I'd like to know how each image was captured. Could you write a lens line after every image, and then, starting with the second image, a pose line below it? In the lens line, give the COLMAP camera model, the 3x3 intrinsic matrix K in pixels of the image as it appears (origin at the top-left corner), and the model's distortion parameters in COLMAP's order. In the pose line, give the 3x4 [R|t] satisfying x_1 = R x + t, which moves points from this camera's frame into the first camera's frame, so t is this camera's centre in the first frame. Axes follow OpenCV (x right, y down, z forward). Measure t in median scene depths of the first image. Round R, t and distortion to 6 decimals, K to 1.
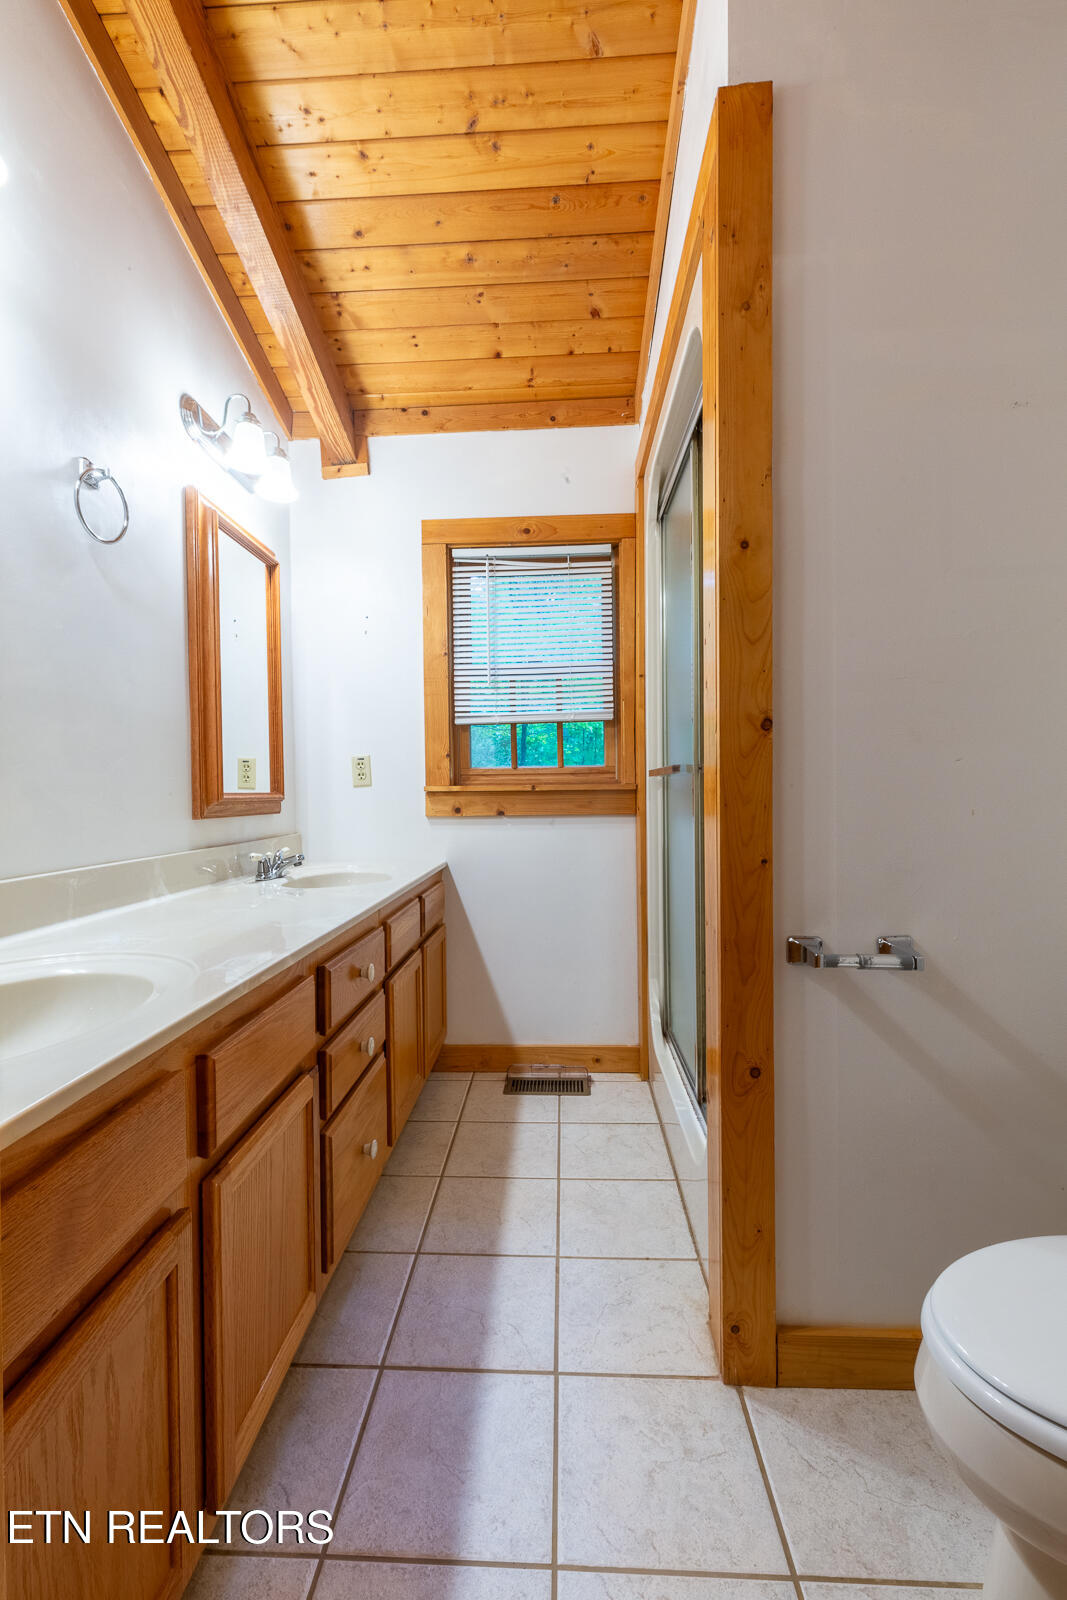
lens RADIAL K [[742.3, 0, 522.9], [0, 742.3, 805.1], [0, 0, 1]] dist [0.004741, 0.000939]
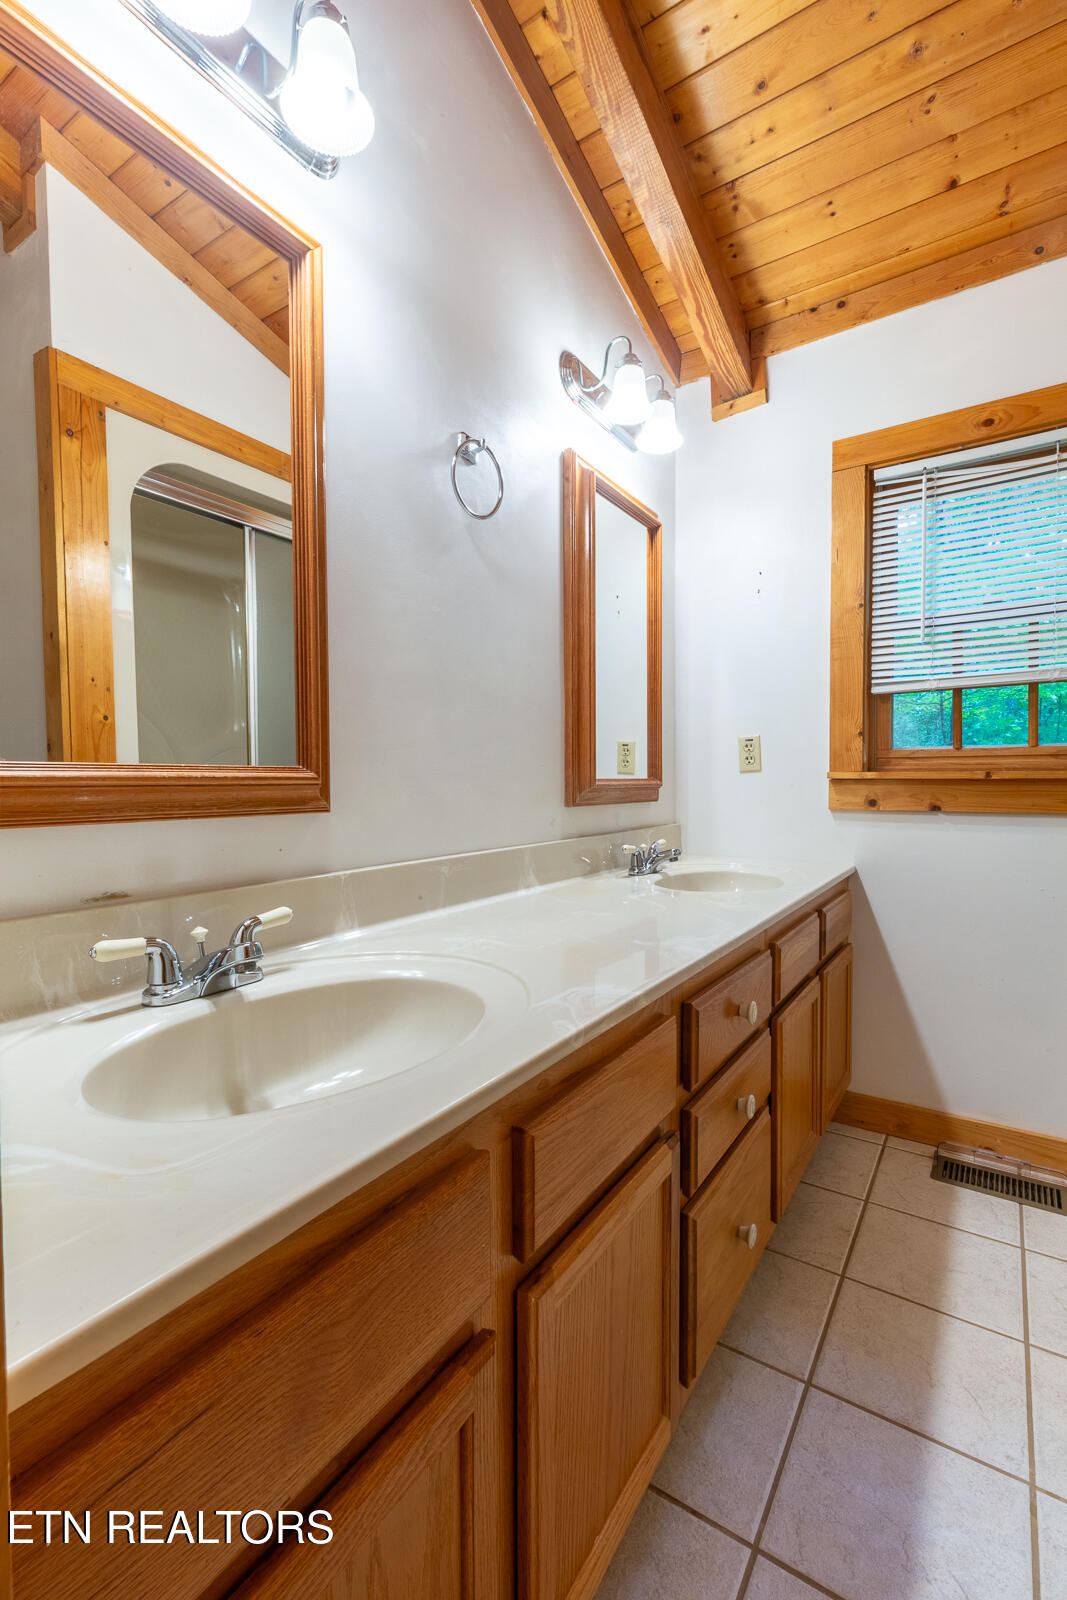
lens RADIAL K [[742.3, 0, 522.9], [0, 742.3, 805.1], [0, 0, 1]] dist [0.004741, 0.000939]
pose [[0.870013, 0.025054, -0.492392, -0.025846], [-0.014118, 0.999564, 0.025913, -0.006654], [0.492827, -0.015593, 0.869987, 0.149277]]
